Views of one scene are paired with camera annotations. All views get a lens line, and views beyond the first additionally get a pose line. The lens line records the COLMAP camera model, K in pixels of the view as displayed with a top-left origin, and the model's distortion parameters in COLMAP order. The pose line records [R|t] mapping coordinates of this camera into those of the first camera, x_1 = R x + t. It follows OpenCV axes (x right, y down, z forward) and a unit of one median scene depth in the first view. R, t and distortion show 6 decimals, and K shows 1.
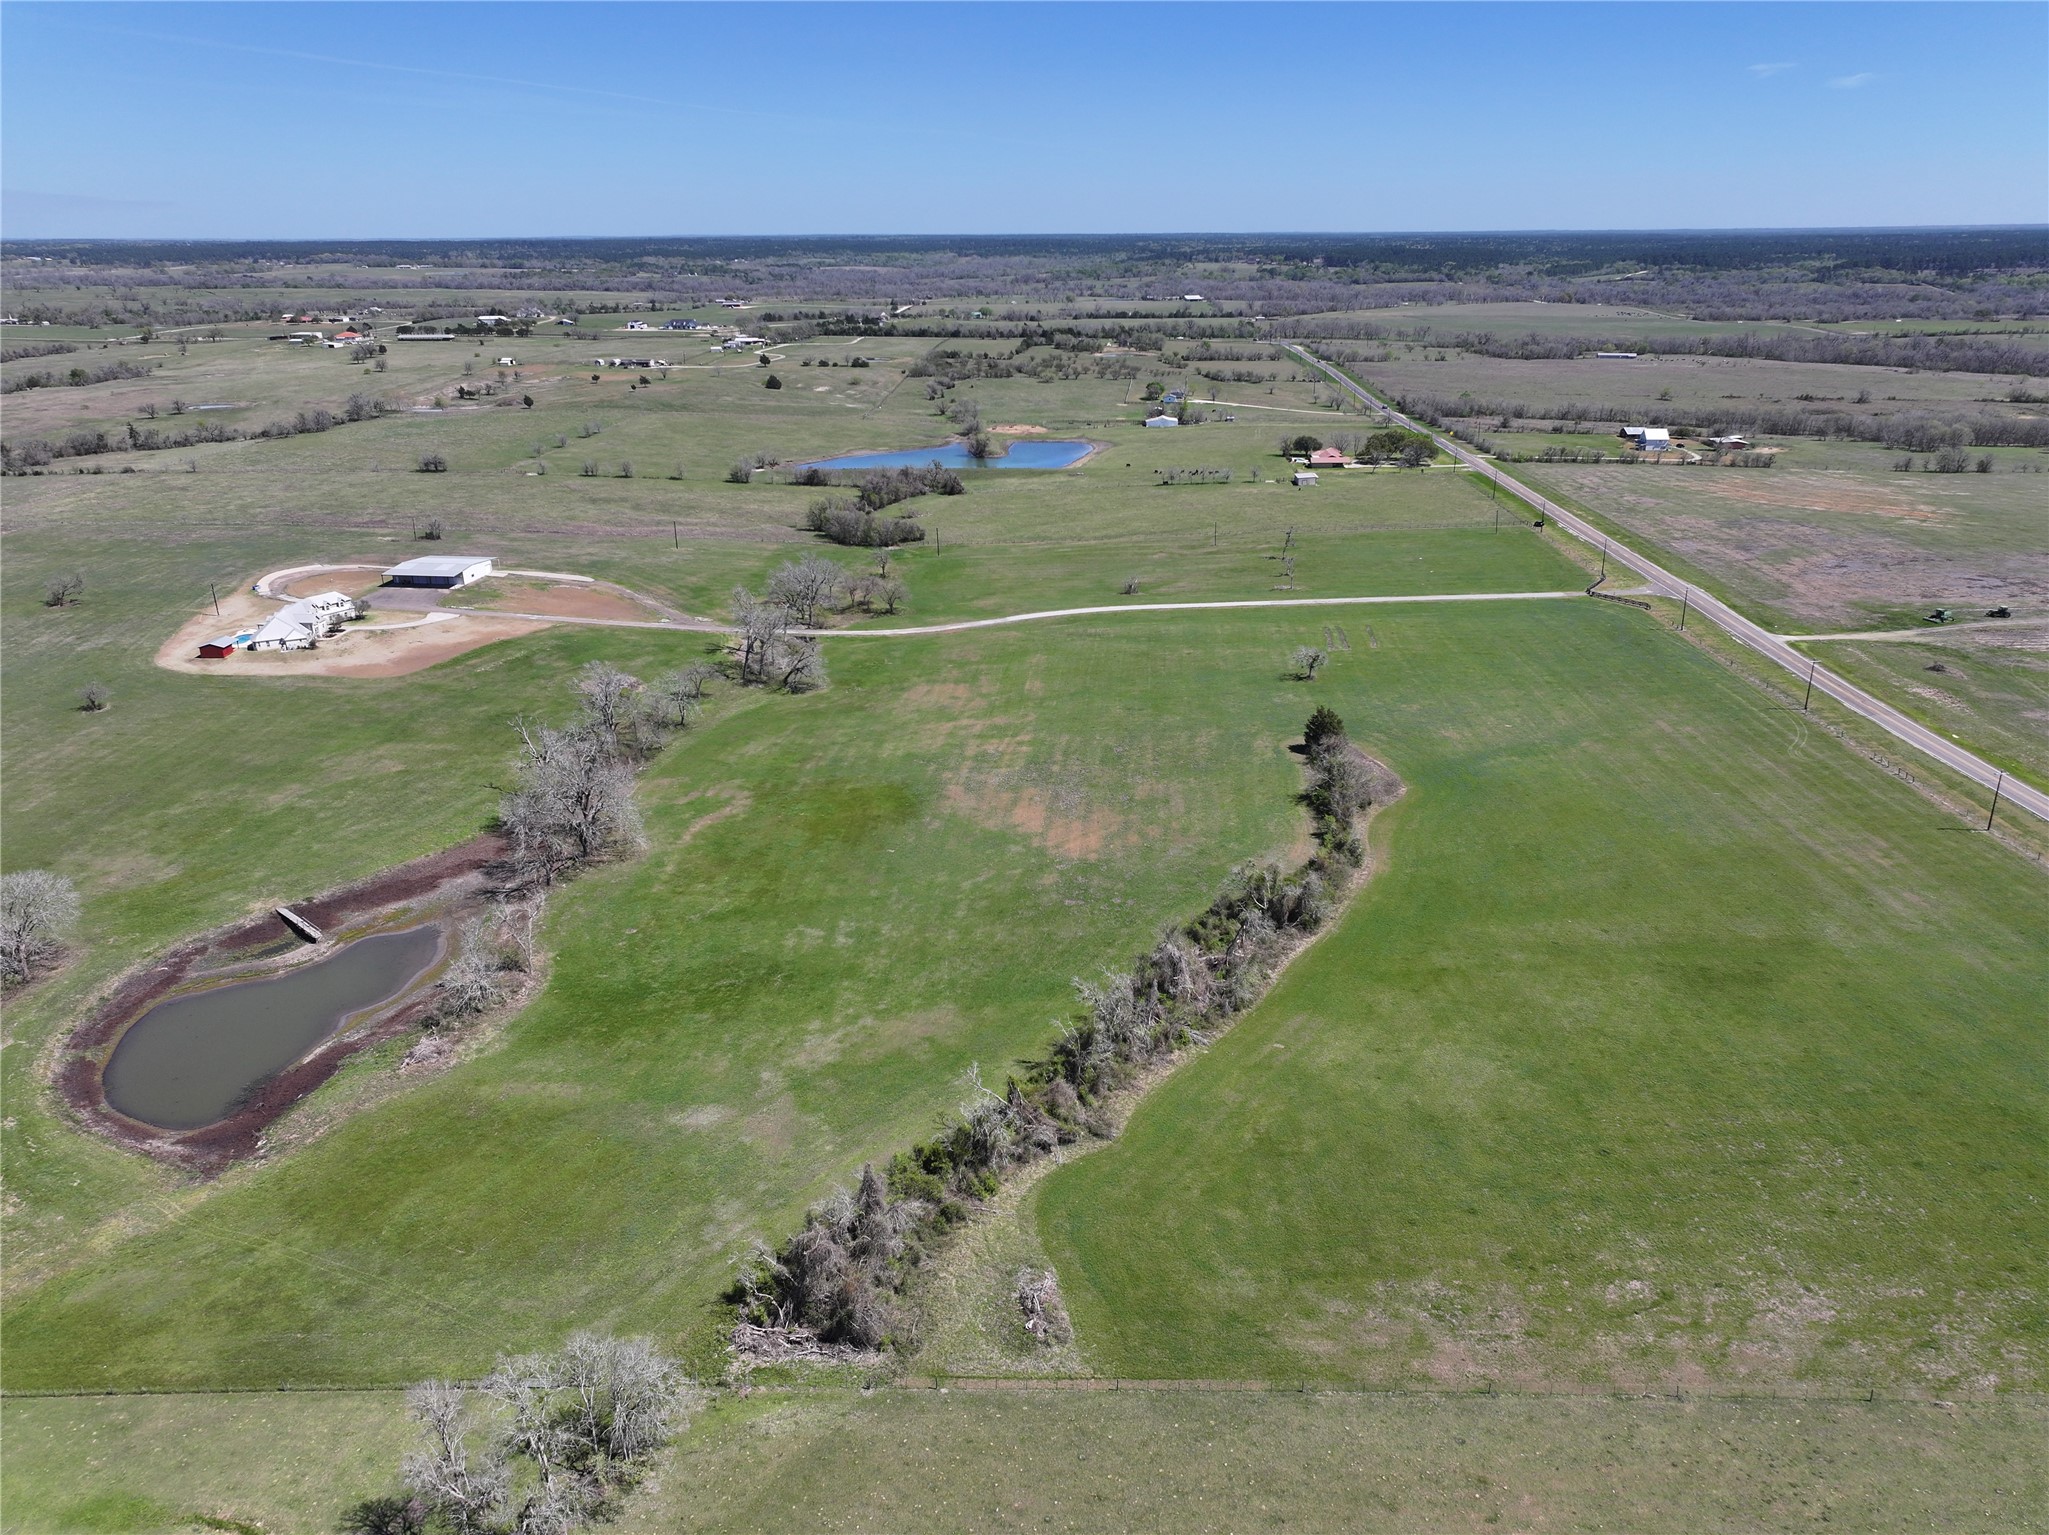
lens RADIAL K [[1435.5, 0, 1025.7], [0, 1435.5, 773.1], [0, 0, 1]] dist [0.000742, 0.014225]
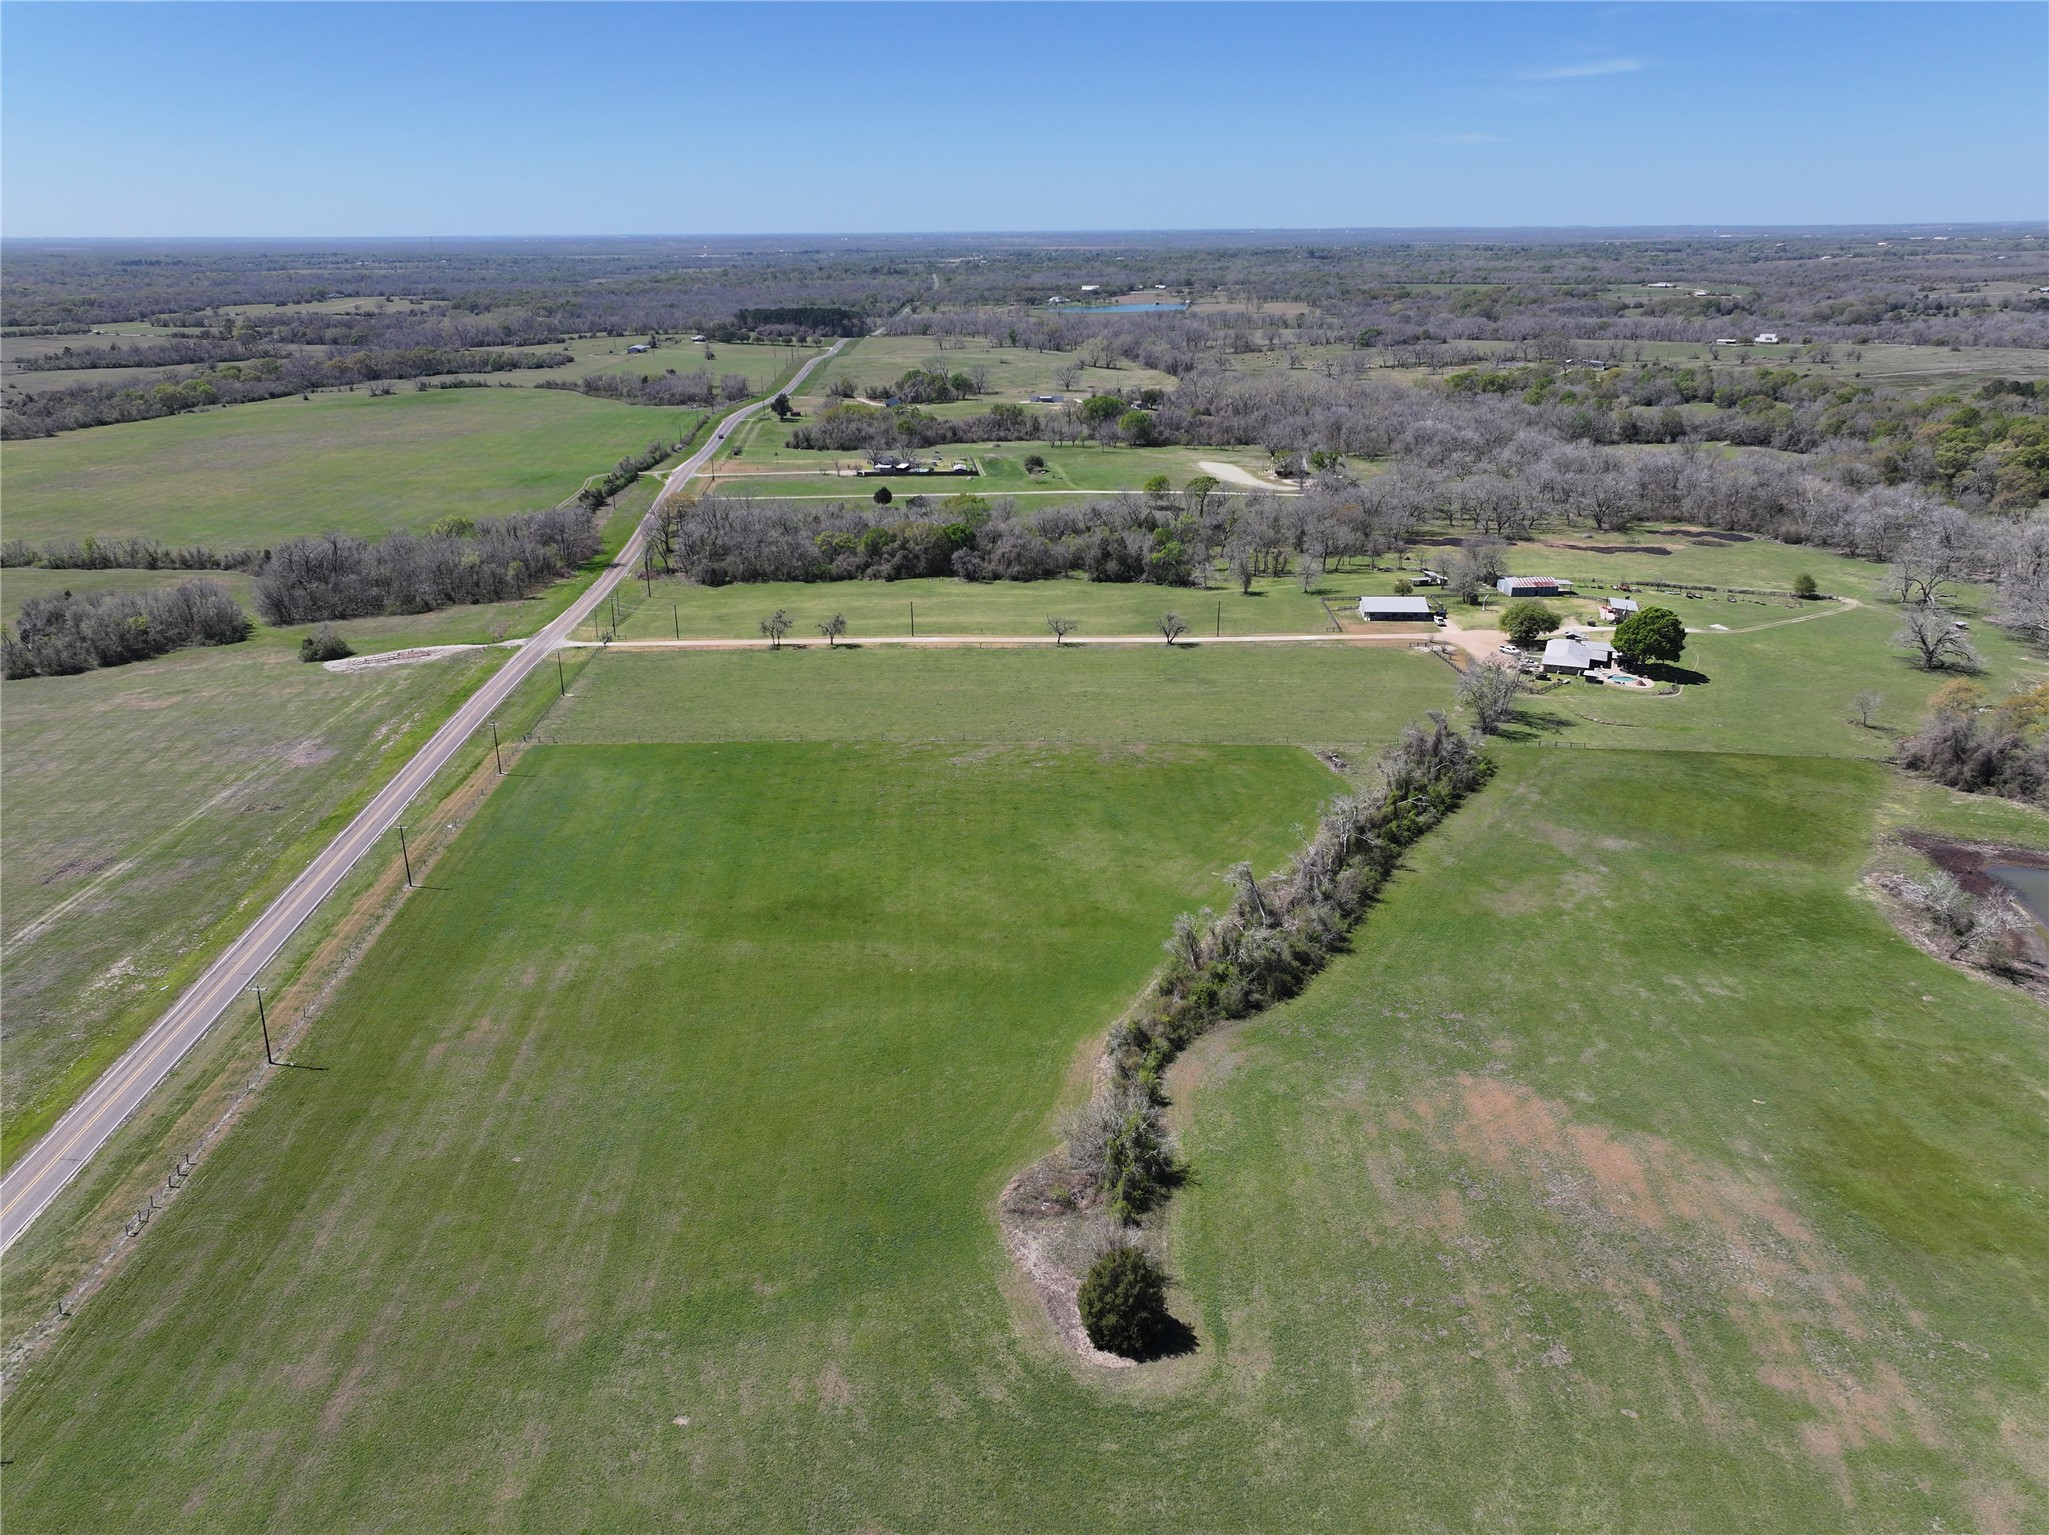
lens RADIAL K [[1435.5, 0, 1025.7], [0, 1435.5, 773.1], [0, 0, 1]] dist [0.000742, 0.014225]
pose [[-0.999100, 0.028045, -0.031838, 0.095029], [-0.000415, 0.743900, 0.668291, -0.180411], [0.042426, 0.667702, -0.743219, 0.466654]]
